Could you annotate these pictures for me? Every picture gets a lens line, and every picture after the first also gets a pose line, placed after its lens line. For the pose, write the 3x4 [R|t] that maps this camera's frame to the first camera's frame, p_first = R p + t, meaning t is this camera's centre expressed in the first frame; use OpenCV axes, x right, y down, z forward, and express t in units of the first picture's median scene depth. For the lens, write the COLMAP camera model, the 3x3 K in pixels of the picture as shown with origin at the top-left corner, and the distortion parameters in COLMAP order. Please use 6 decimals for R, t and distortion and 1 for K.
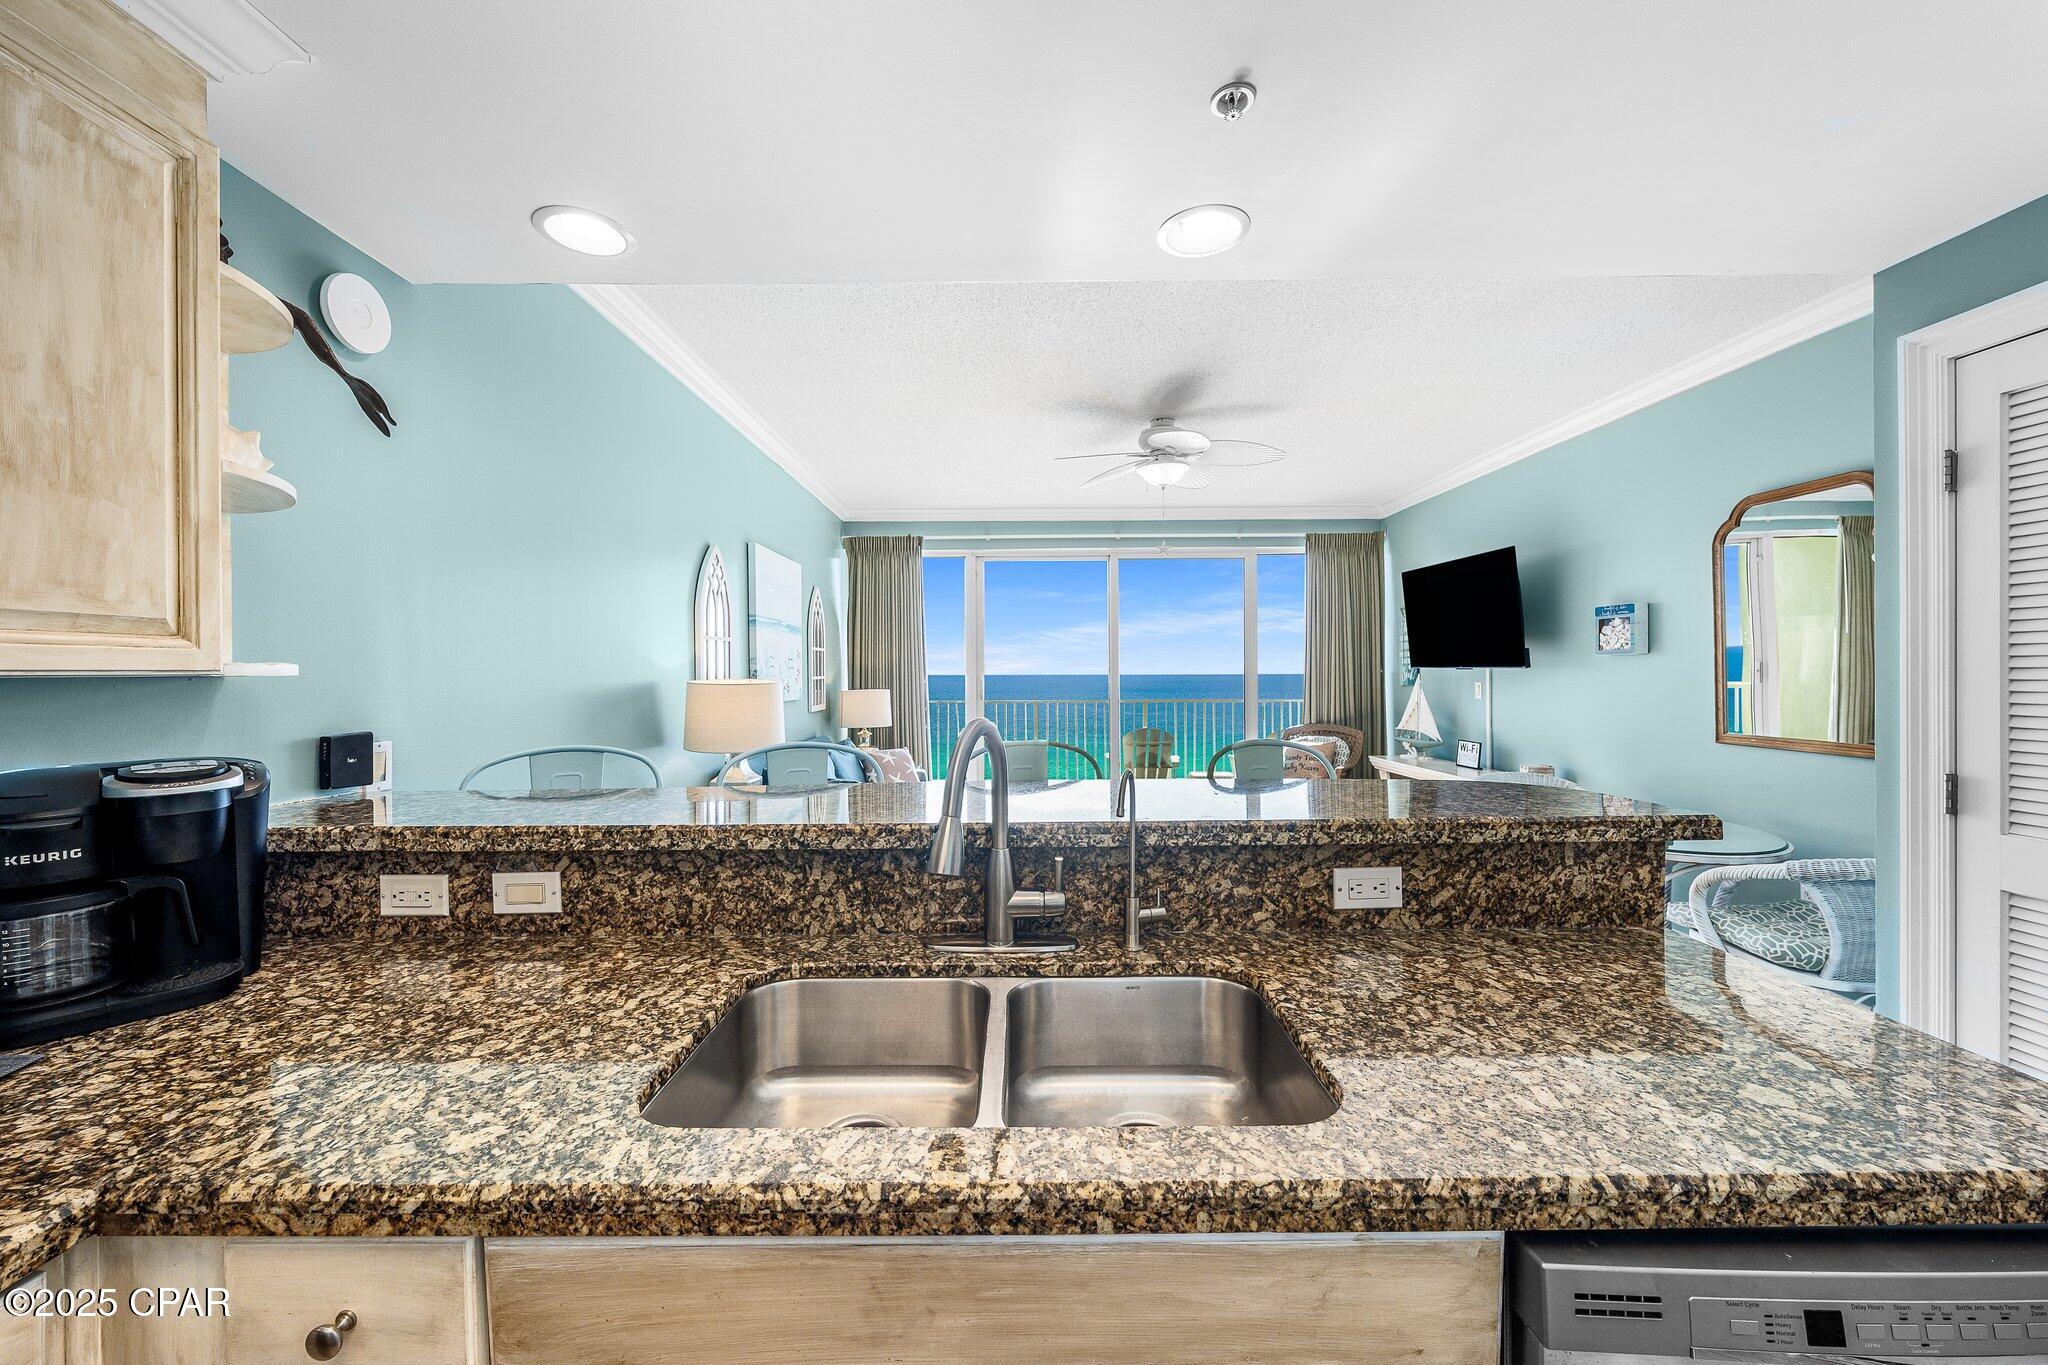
lens RADIAL K [[762.9, 0, 1020.8], [0, 762.9, 678.0], [0, 0, 1]] dist [-0.000161, -0.000057]
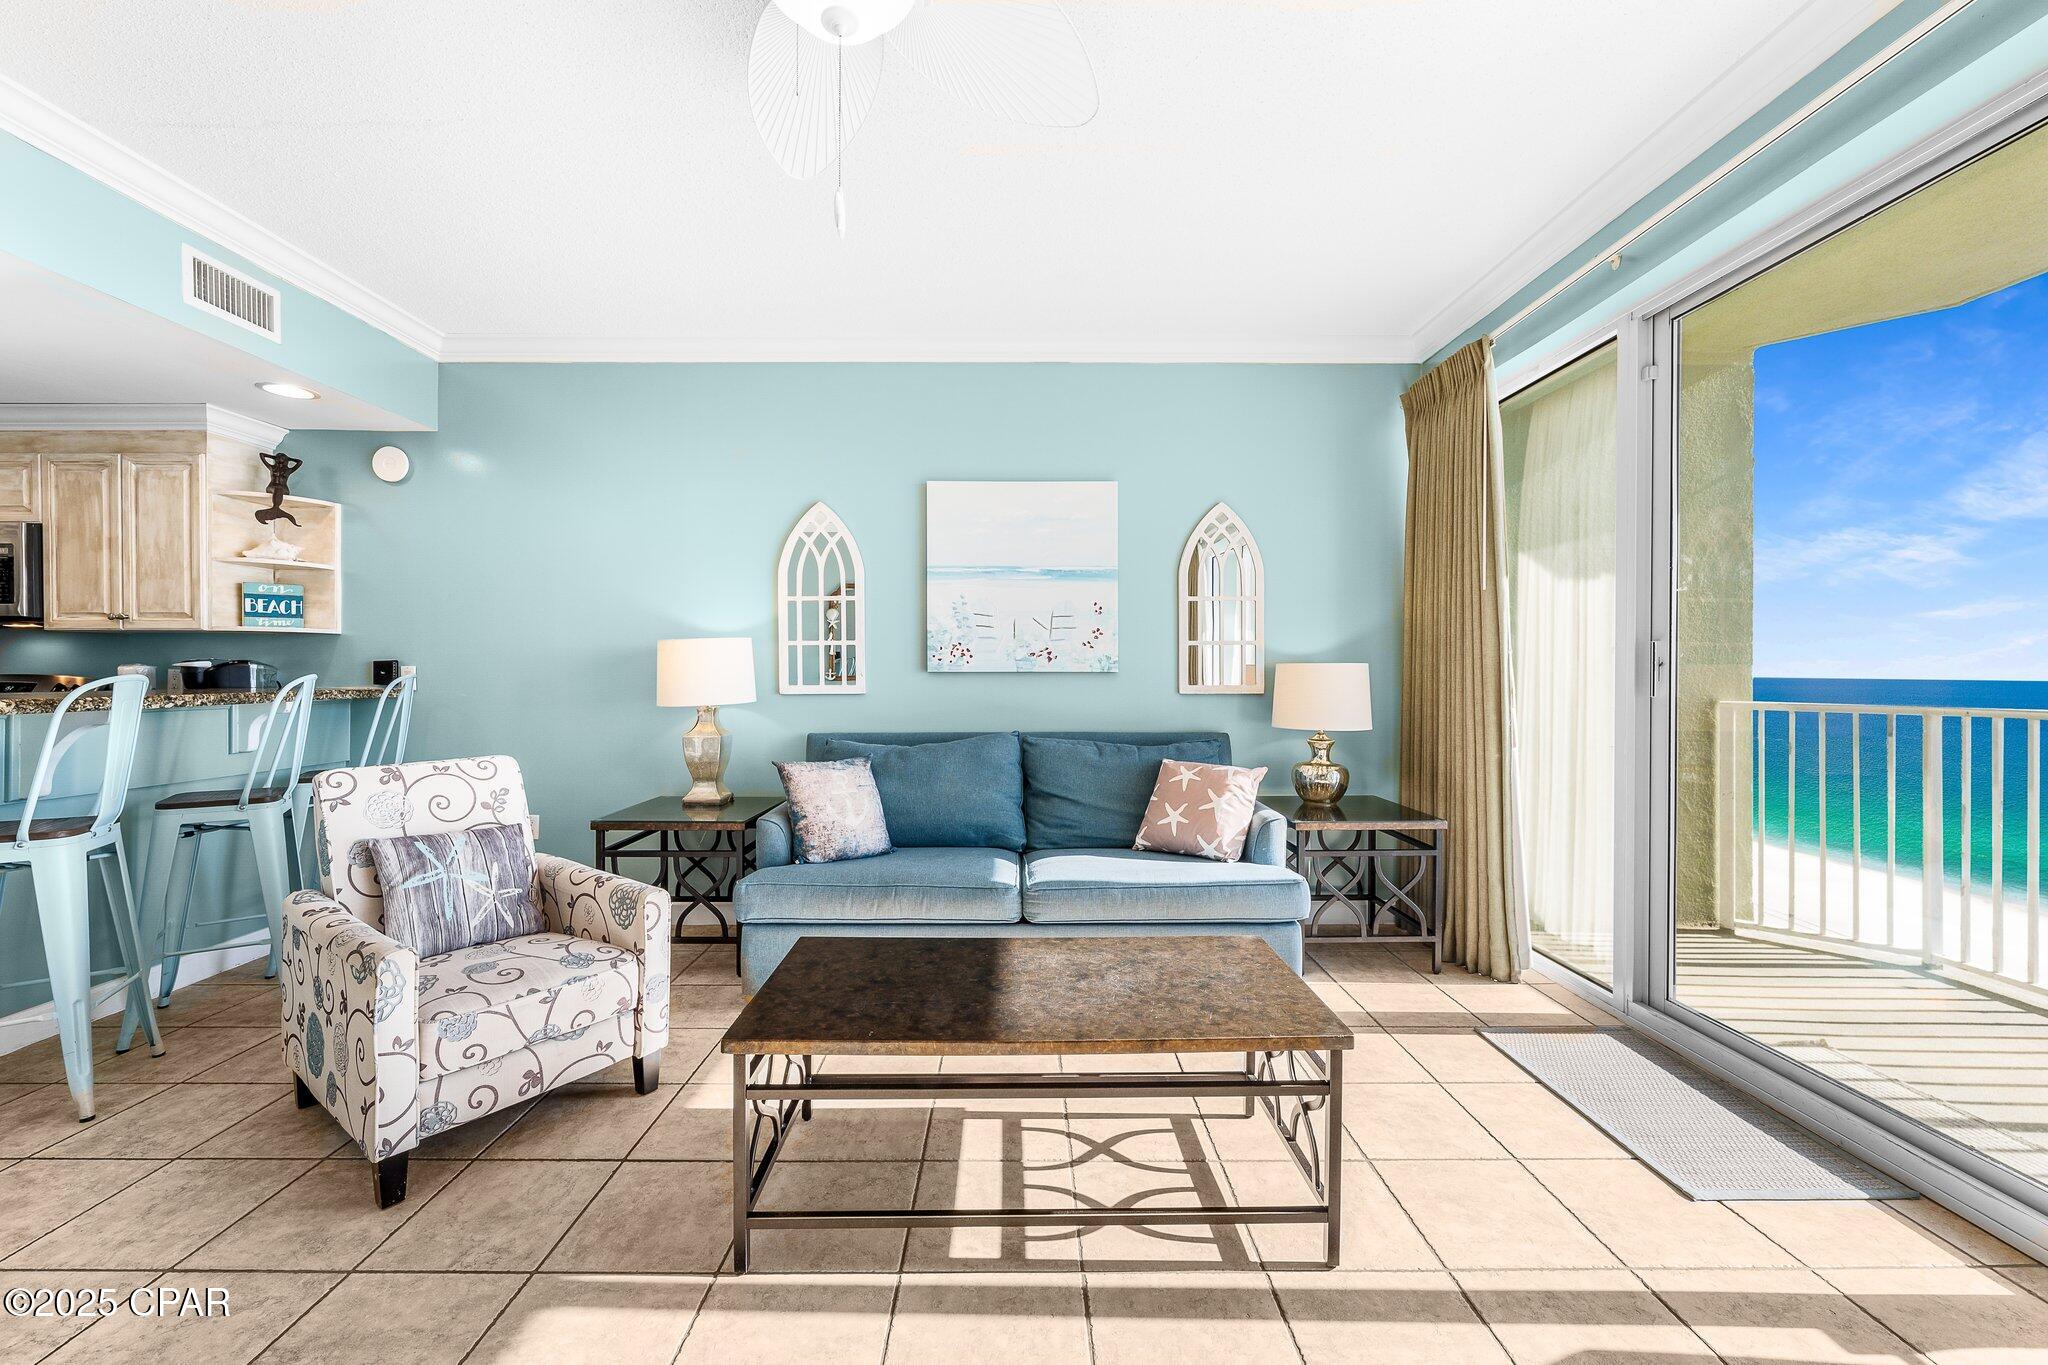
lens RADIAL K [[807.2, 0, 1018.0], [0, 807.2, 676.5], [0, 0, 1]] dist [-0.000134, 0.000161]
pose [[-0.001239, 0.013981, -0.999901, 0.378349], [-0.009476, 0.999857, 0.013992, 0.018481], [0.999954, 0.009492, -0.001107, 0.750121]]
